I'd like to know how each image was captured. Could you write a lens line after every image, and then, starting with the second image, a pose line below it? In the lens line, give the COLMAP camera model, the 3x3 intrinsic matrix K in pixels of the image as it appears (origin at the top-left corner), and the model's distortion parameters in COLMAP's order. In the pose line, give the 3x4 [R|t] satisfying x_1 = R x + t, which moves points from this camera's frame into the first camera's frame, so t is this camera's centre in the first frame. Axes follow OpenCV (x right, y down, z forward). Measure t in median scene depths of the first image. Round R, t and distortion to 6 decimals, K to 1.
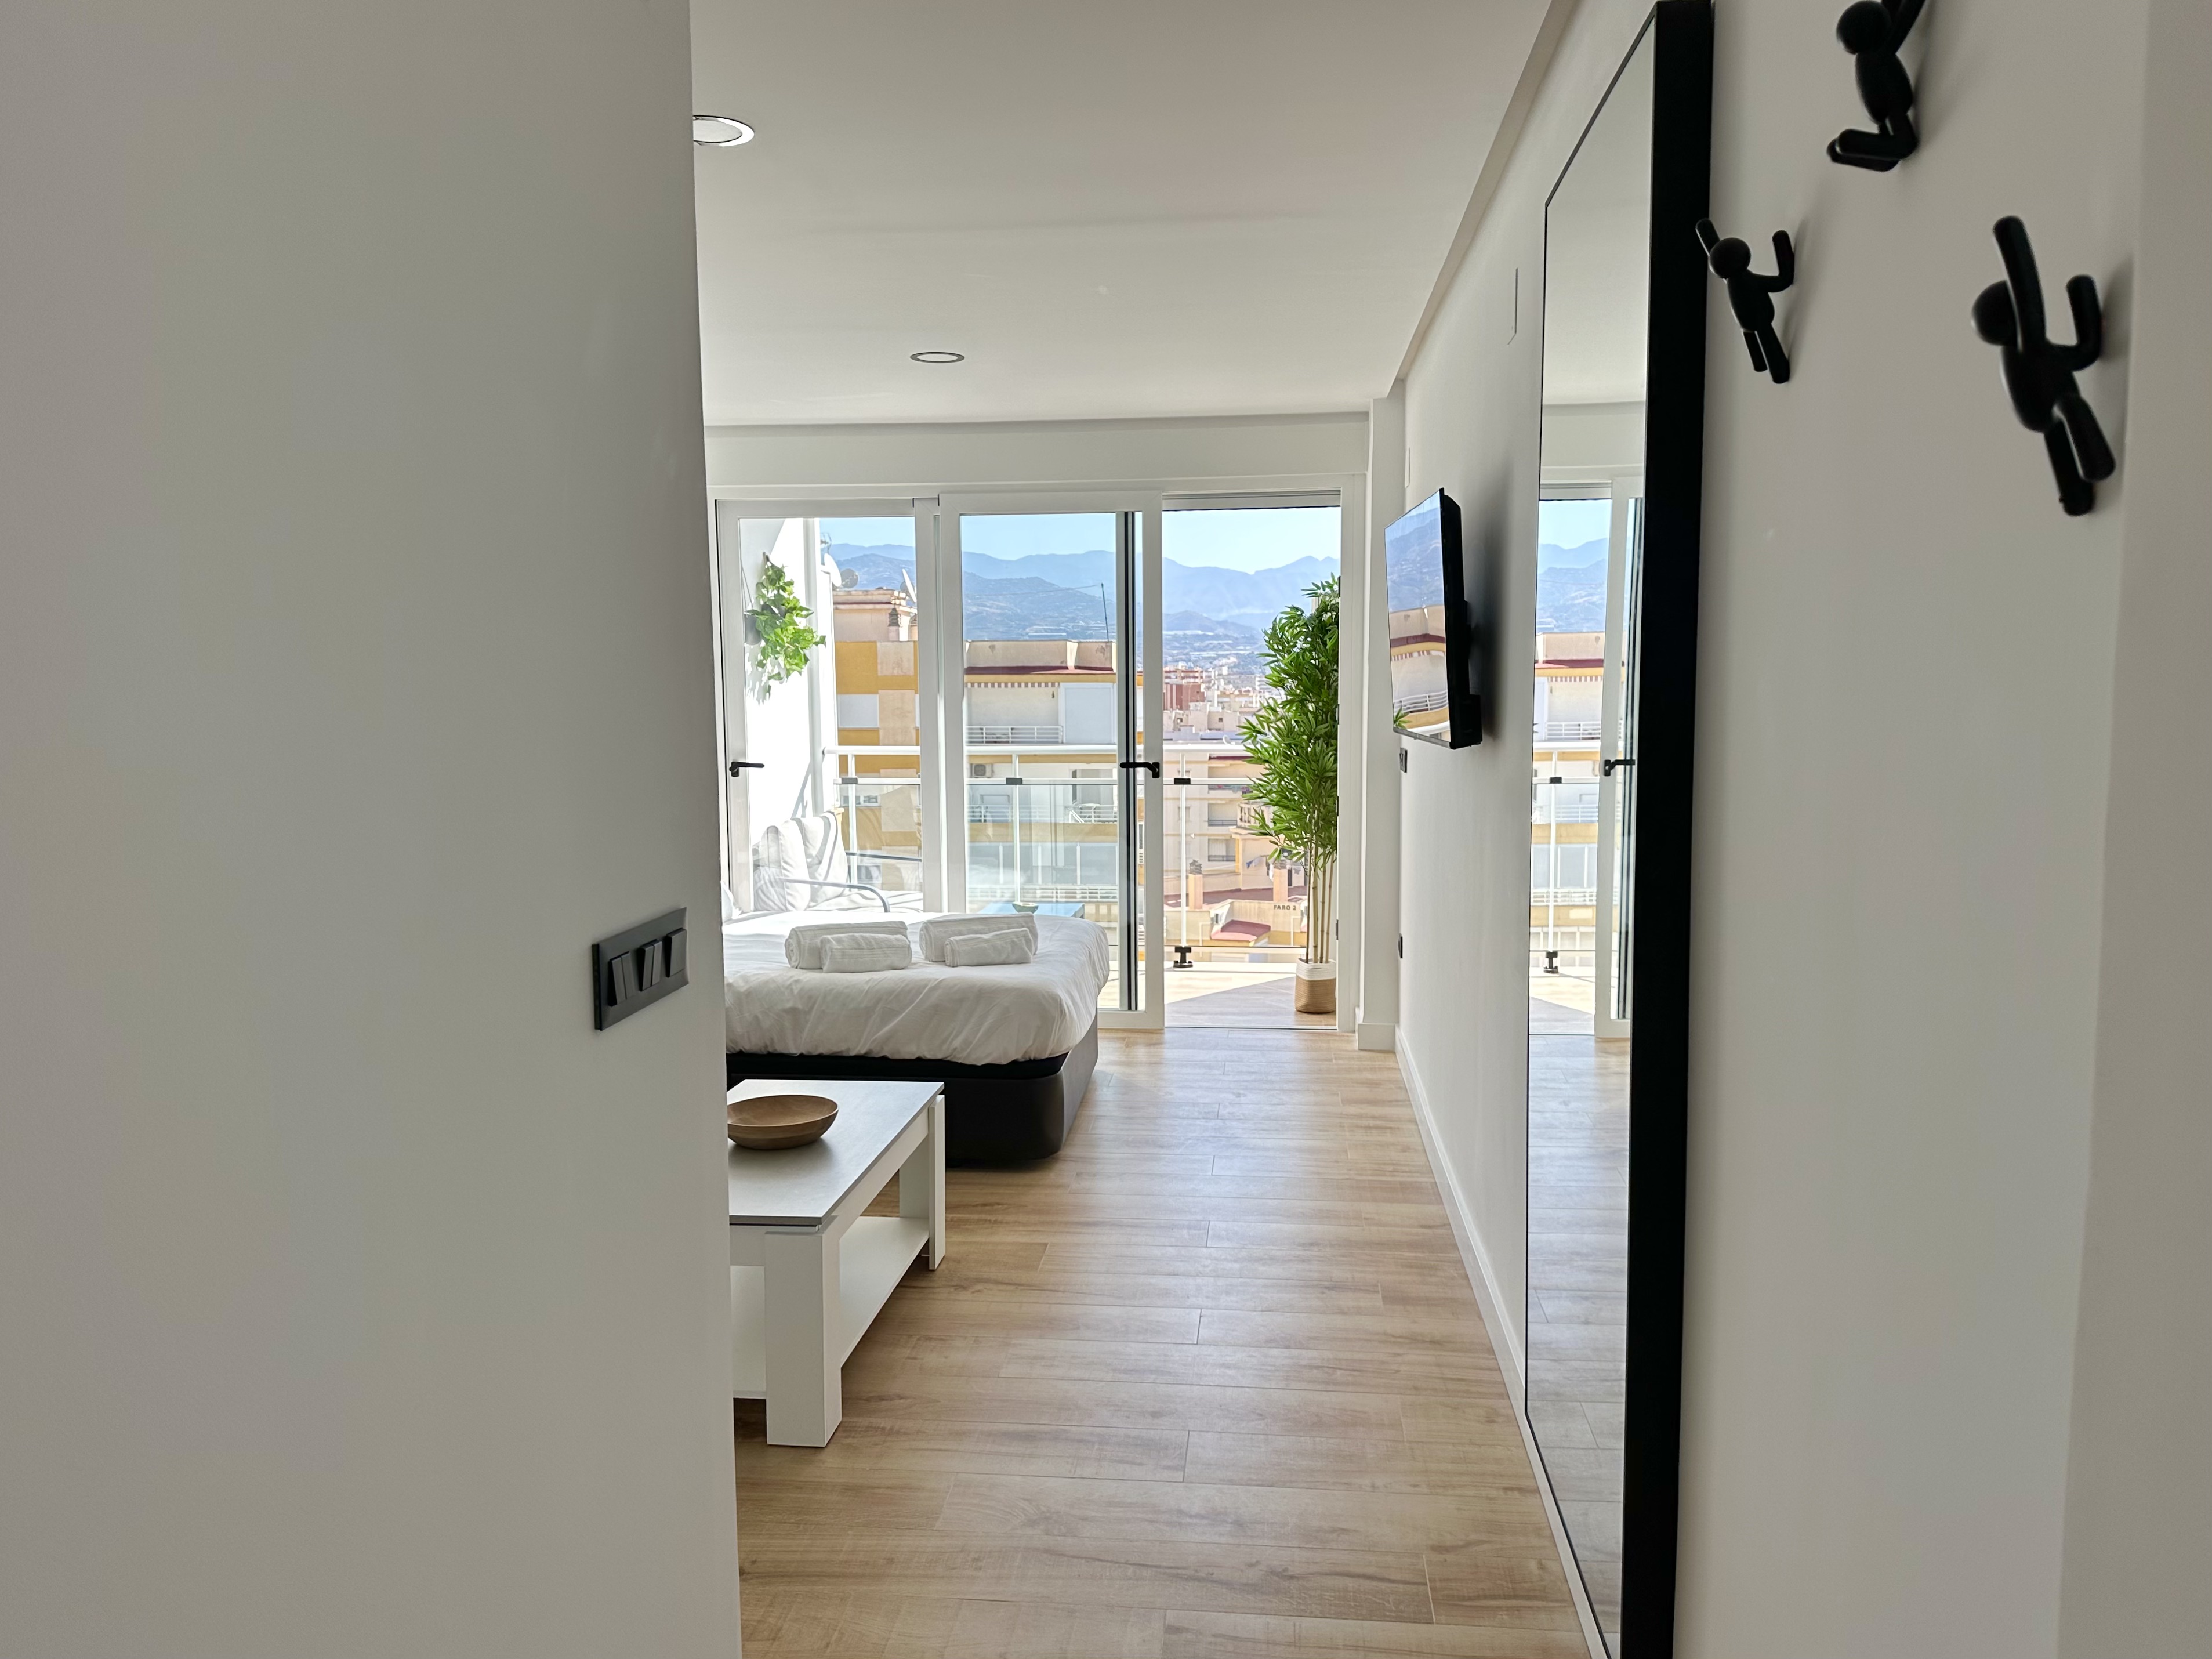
lens RADIAL K [[1593.4, 0, 1104.9], [0, 1593.4, 833.4], [0, 0, 1]] dist [0.006923, 0.000145]
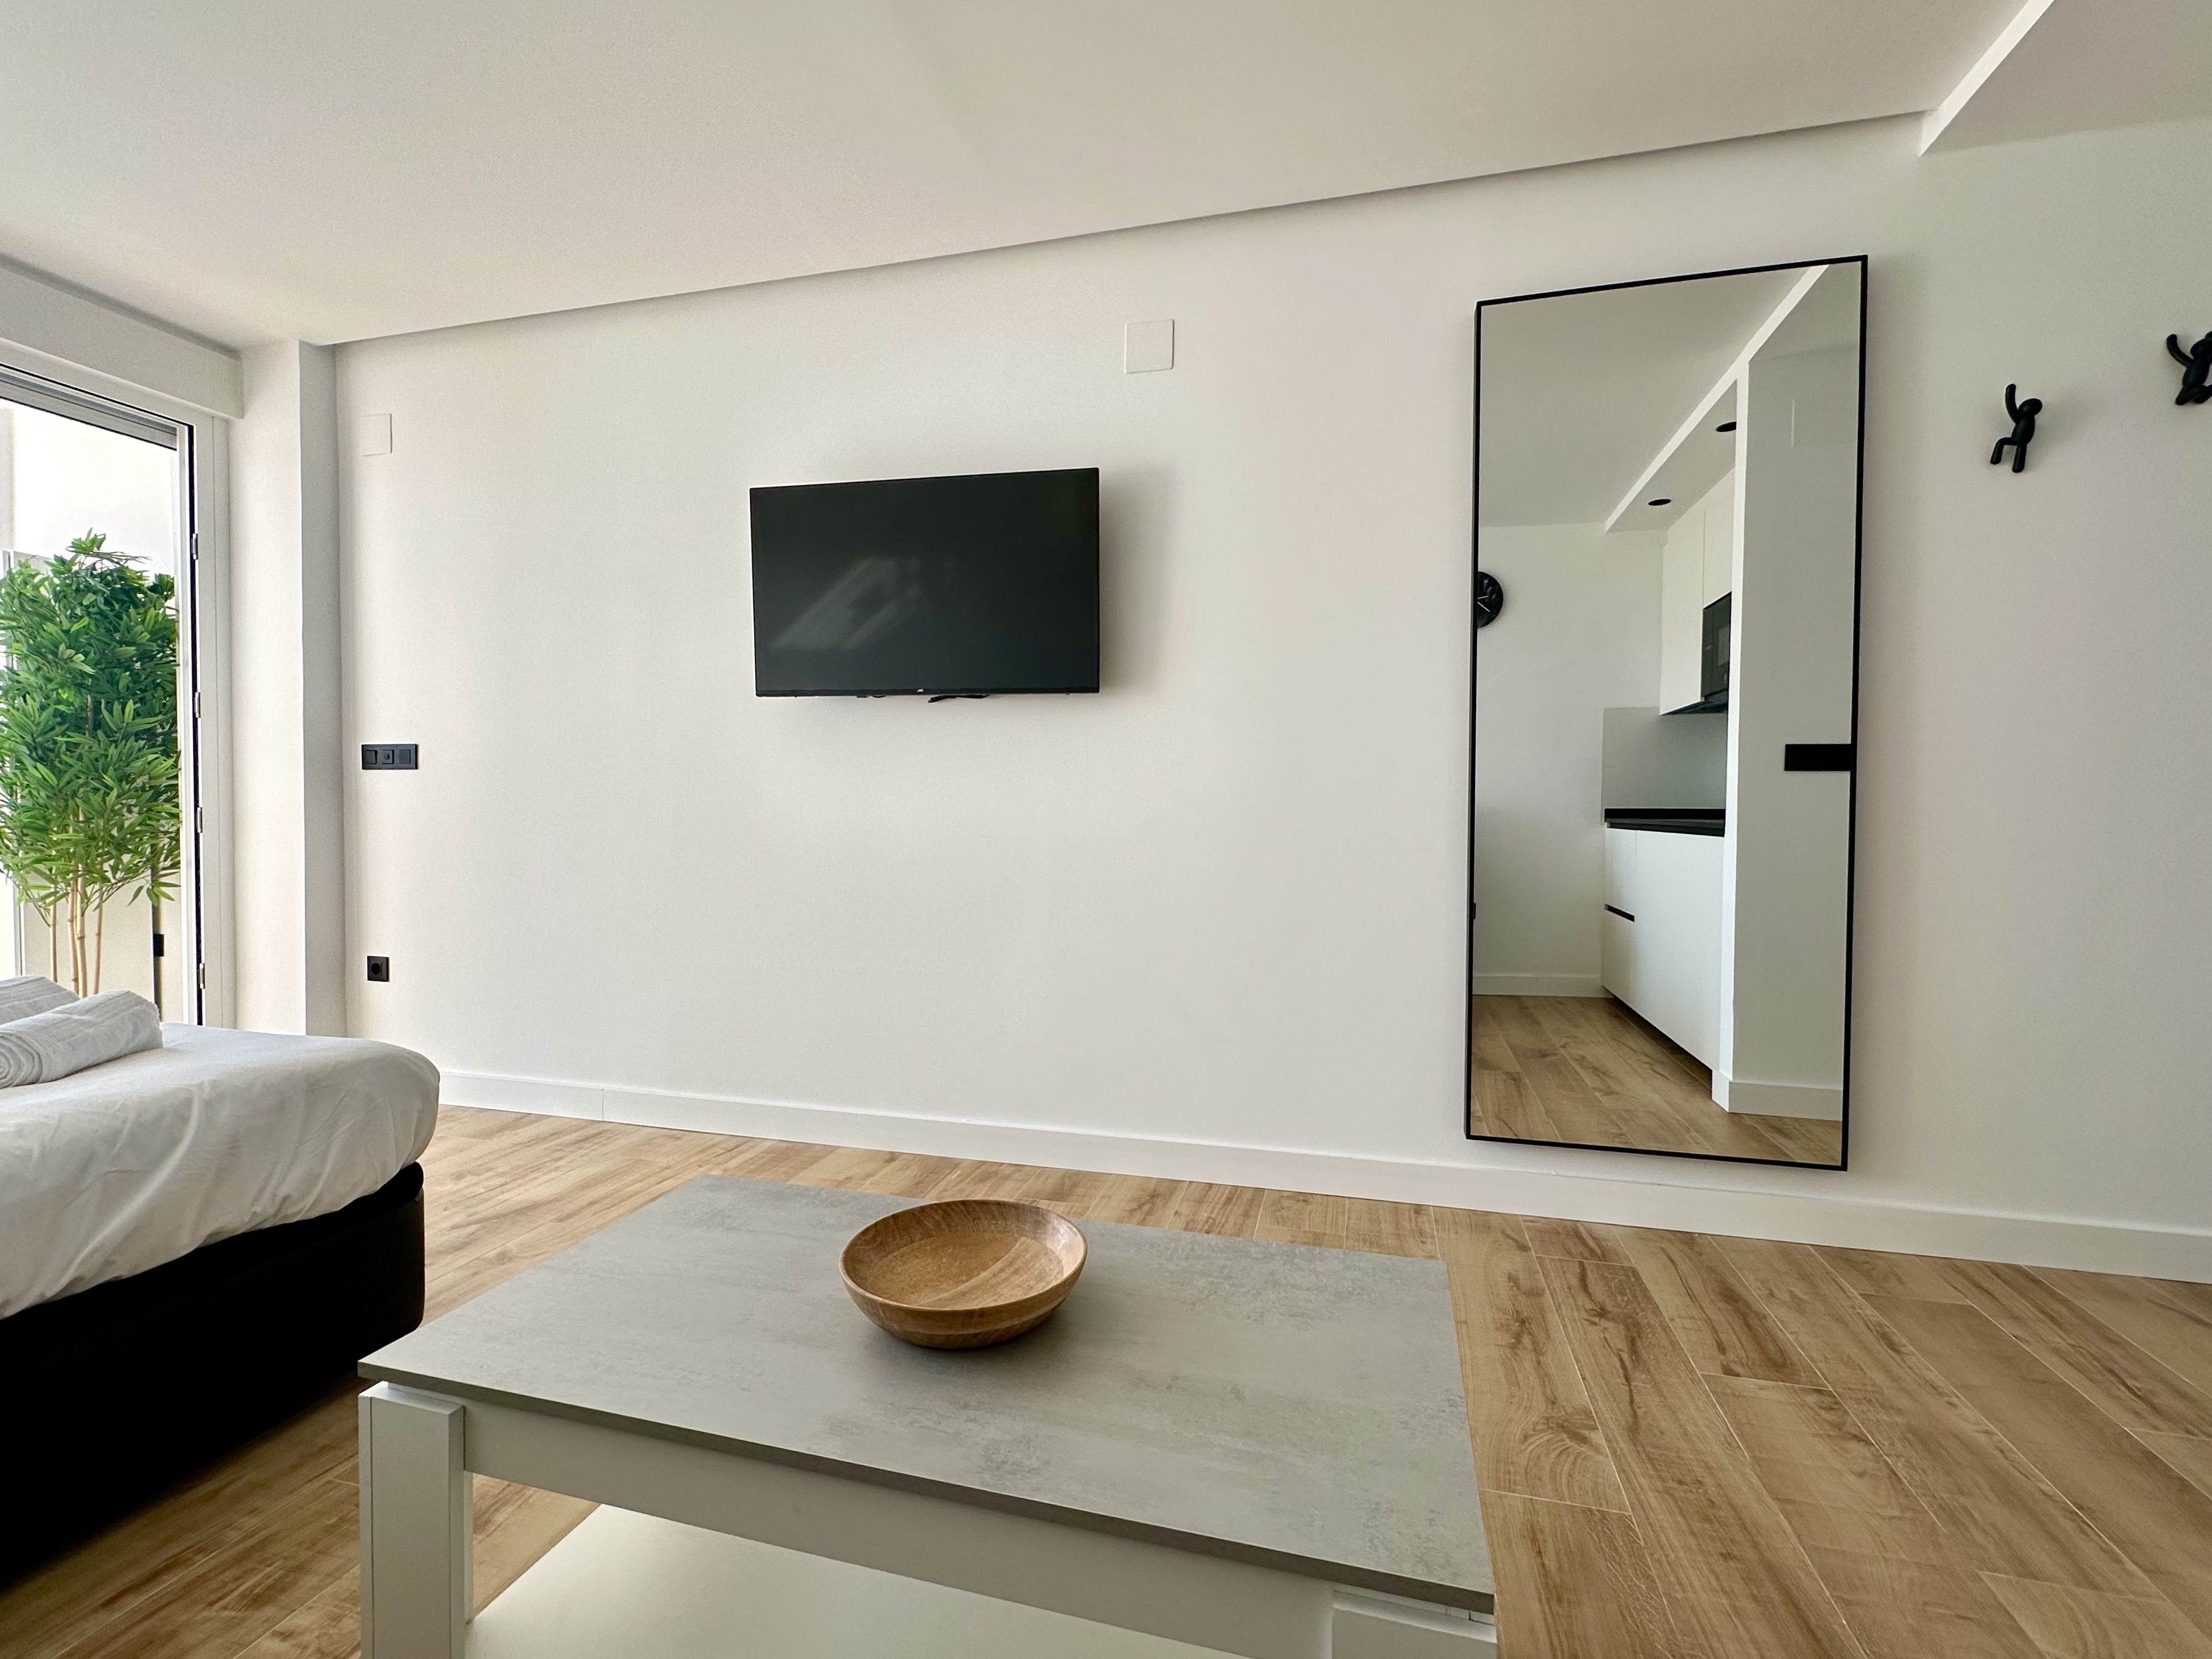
lens RADIAL K [[968.3, 0, 1100.9], [0, 968.3, 826.8], [0, 0, 1]] dist [-0.001770, -0.000396]
pose [[0.157592, -0.011909, 0.987433, -0.408672], [0.085453, 0.996341, -0.001622, 0.038963], [-0.983800, 0.084635, 0.158033, 0.743949]]
